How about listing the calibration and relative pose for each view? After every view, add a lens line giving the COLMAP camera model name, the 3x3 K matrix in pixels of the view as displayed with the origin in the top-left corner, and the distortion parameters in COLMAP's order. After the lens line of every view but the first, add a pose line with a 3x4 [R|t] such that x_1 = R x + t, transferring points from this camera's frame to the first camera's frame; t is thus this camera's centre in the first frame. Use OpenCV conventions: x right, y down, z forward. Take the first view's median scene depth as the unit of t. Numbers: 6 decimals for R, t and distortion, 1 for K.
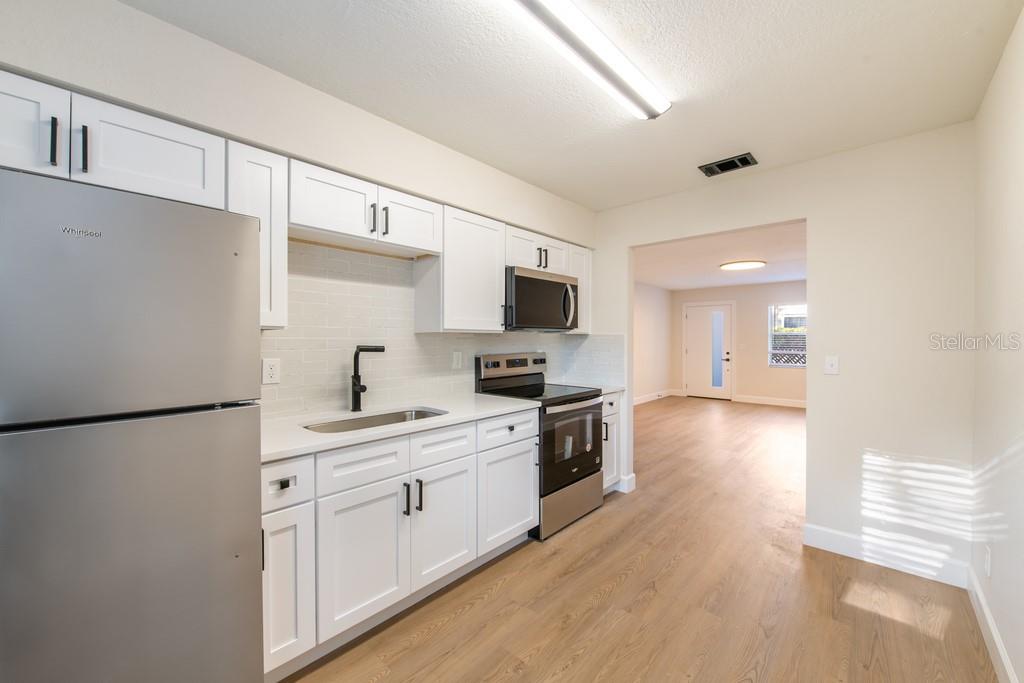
lens RADIAL K [[403.3, 0, 512.6], [0, 403.3, 340.2], [0, 0, 1]] dist [0.011521, -0.000894]
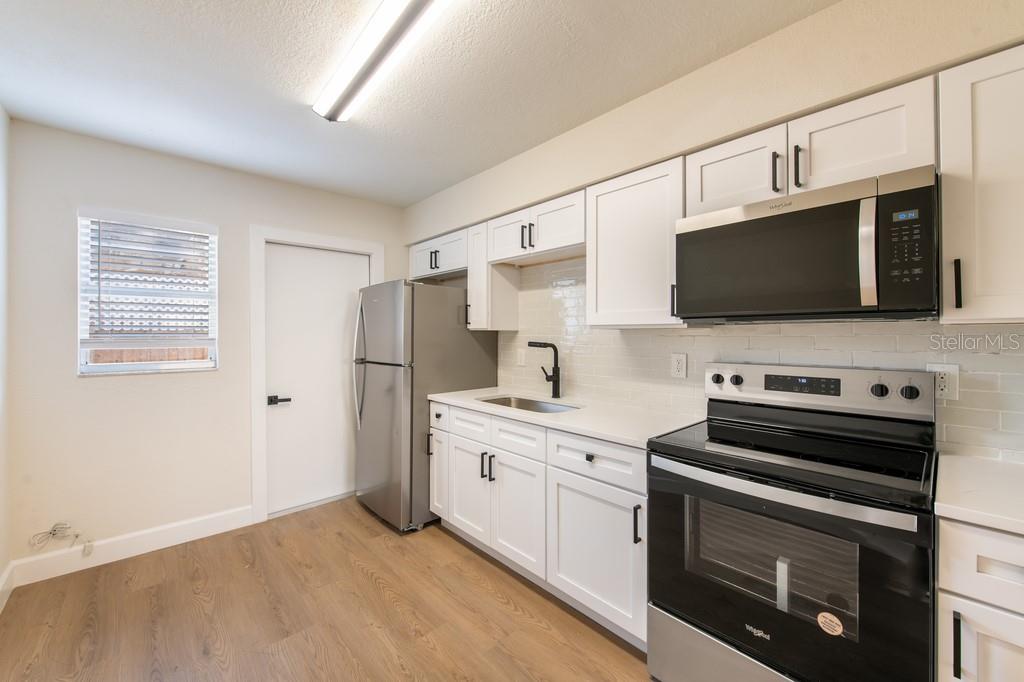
lens RADIAL K [[403.3, 0, 507.2], [0, 403.3, 327.8], [0, 0, 1]] dist [0.011521, -0.000894]
pose [[-0.097317, -0.017205, -0.995105, 0.935940], [-0.001715, 0.999852, -0.017119, -0.010245], [0.995252, 0.000041, -0.097332, 1.135131]]
